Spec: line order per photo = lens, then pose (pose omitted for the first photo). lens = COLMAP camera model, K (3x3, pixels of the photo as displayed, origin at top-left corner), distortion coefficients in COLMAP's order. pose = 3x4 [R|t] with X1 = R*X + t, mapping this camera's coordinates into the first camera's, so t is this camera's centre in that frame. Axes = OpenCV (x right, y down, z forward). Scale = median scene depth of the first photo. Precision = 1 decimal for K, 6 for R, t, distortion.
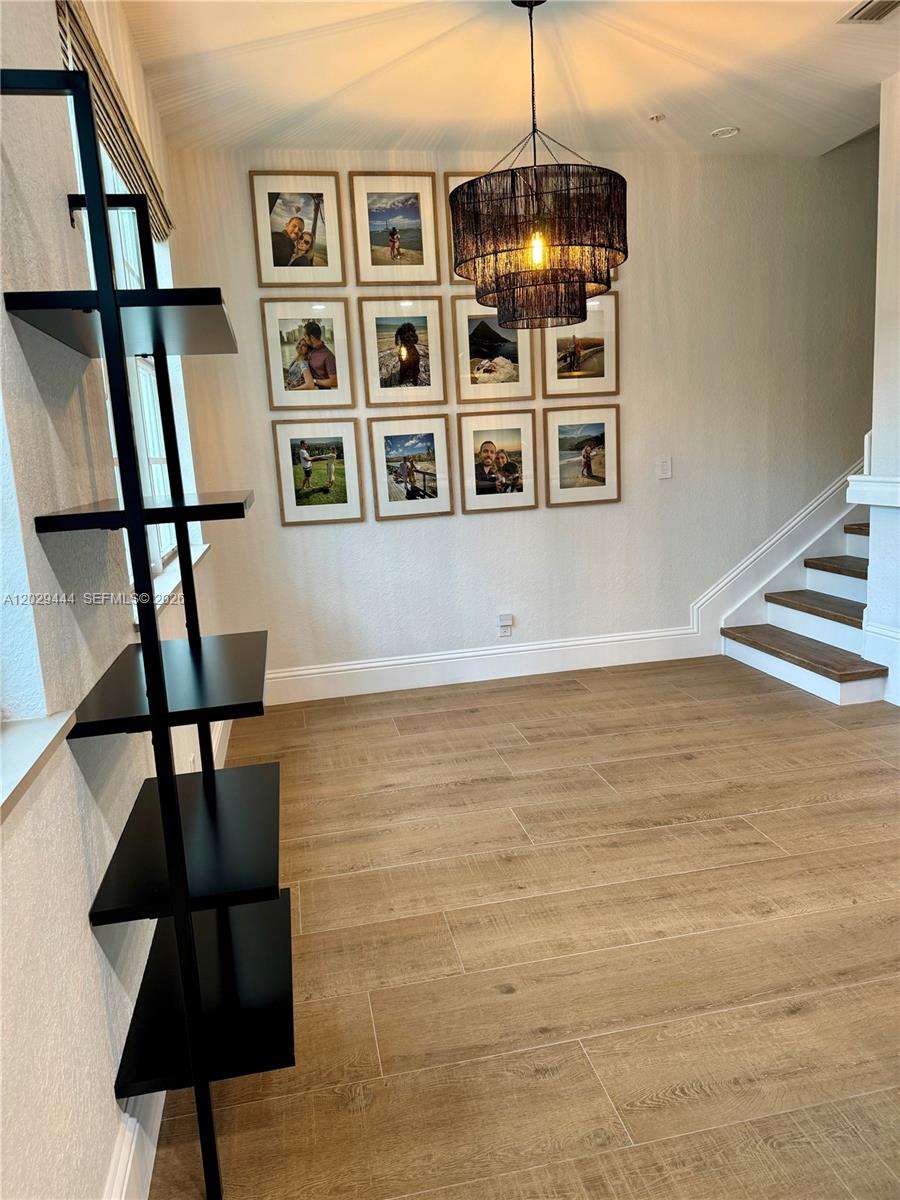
lens RADIAL K [[843.3, 0, 450.0], [0, 843.3, 600.0], [0, 0, 1]] dist [0.108311, -0.170405]
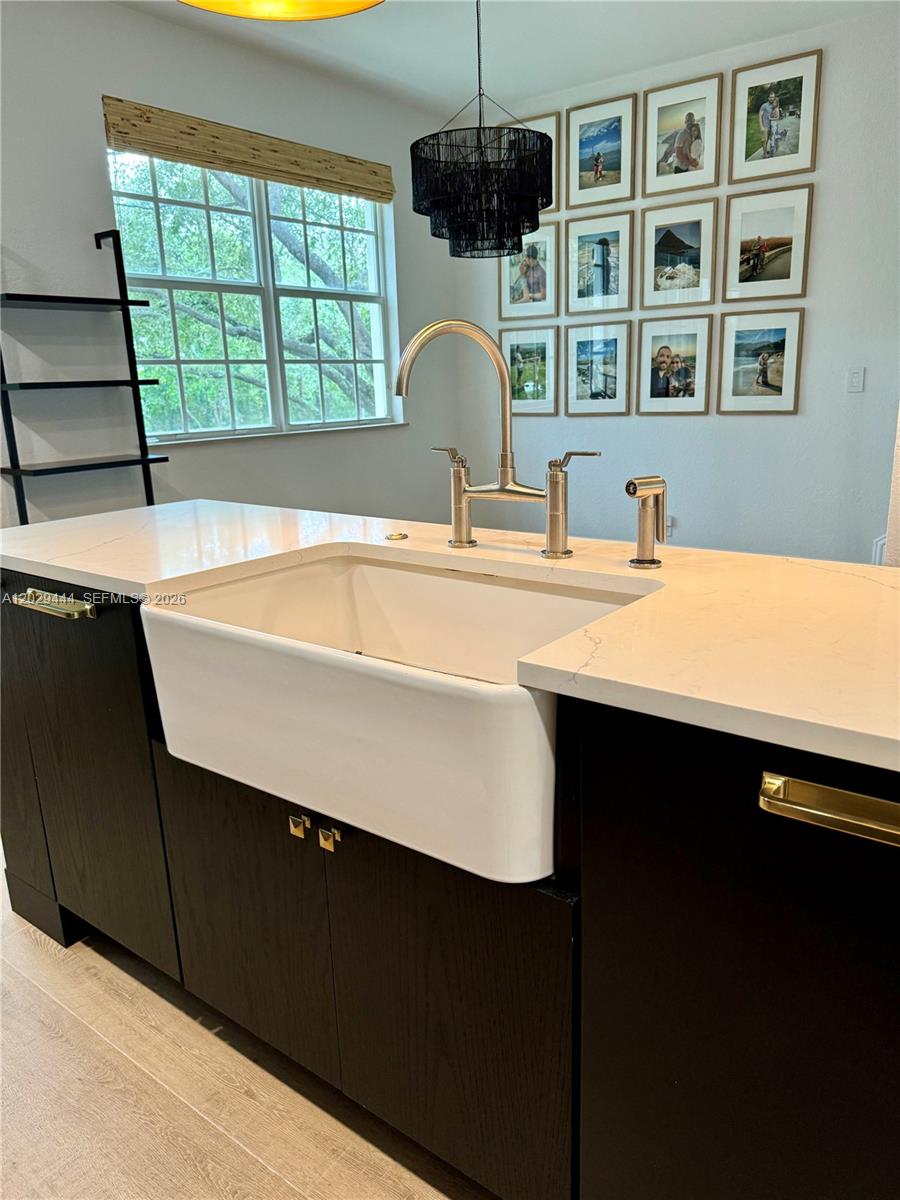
lens RADIAL K [[843.3, 0, 450.0], [0, 843.3, 600.0], [0, 0, 1]] dist [0.108311, -0.170405]
pose [[0.983258, 0.062407, -0.171199, -0.019943], [-0.044174, 0.993134, 0.108318, 0.028008], [0.176784, -0.098942, 0.979264, -0.148175]]
